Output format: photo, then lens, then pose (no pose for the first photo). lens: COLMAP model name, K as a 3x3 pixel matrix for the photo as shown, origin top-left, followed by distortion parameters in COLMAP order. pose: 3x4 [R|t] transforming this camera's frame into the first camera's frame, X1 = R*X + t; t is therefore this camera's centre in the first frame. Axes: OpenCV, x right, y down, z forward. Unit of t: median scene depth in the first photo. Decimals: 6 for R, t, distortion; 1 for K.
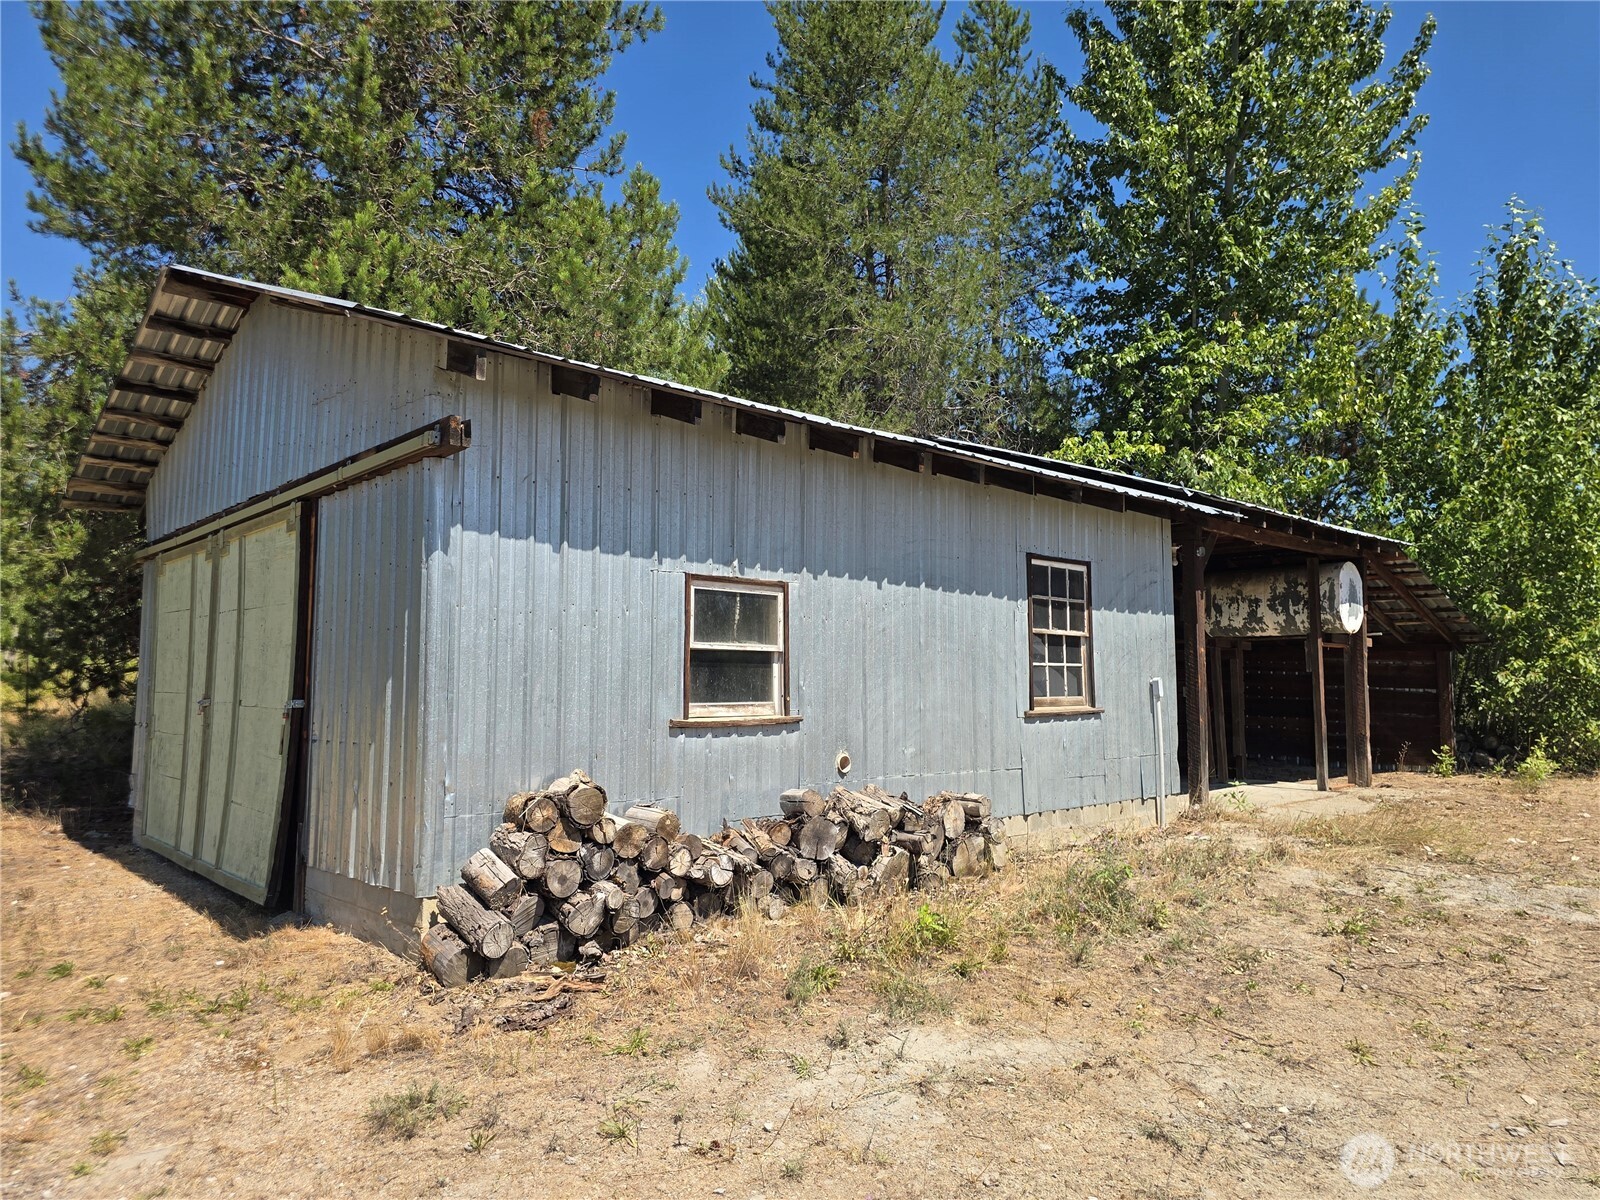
lens RADIAL K [[1088.2, 0, 799.3], [0, 1088.2, 595.6], [0, 0, 1]] dist [0.006733, 0.001699]
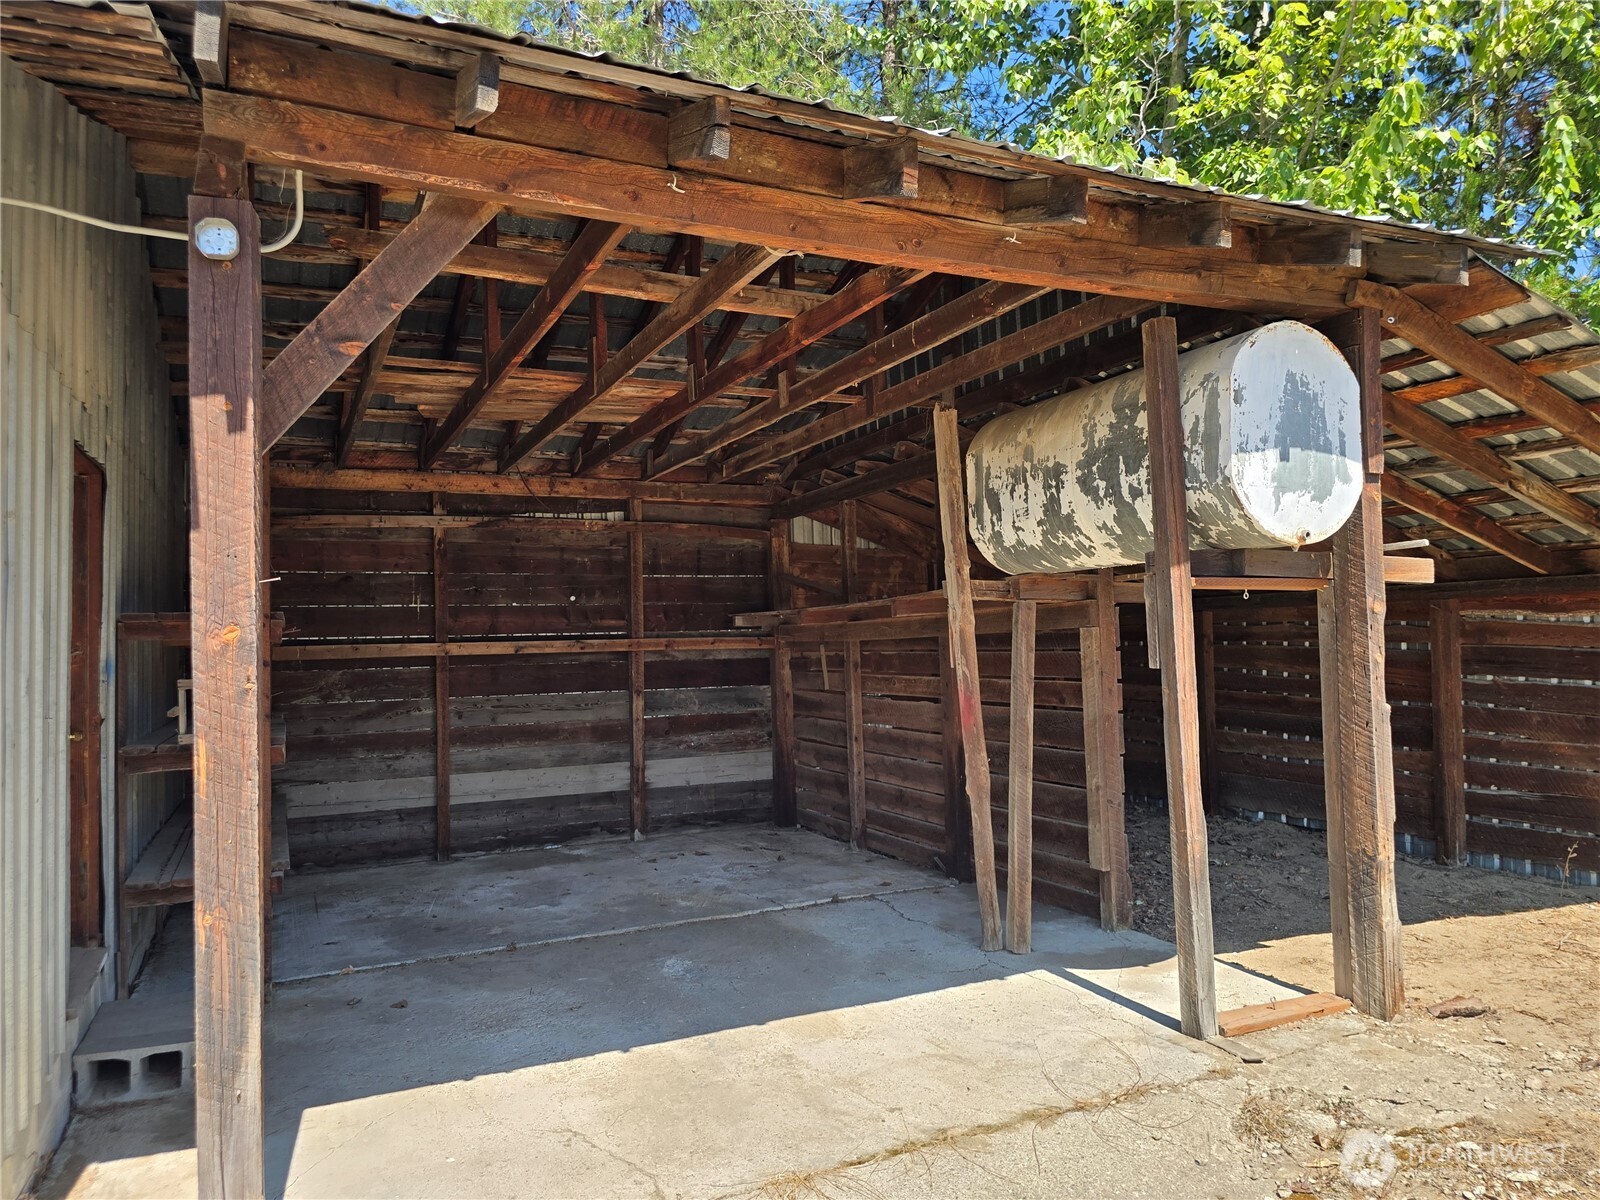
lens RADIAL K [[1088.2, 0, 798.4], [0, 1088.2, 598.6], [0, 0, 1]] dist [0.006733, 0.001699]
pose [[0.956660, -0.048814, -0.287086, 0.446121], [0.061964, 0.997396, 0.036895, 0.028968], [0.284538, -0.053085, 0.957194, 0.636705]]
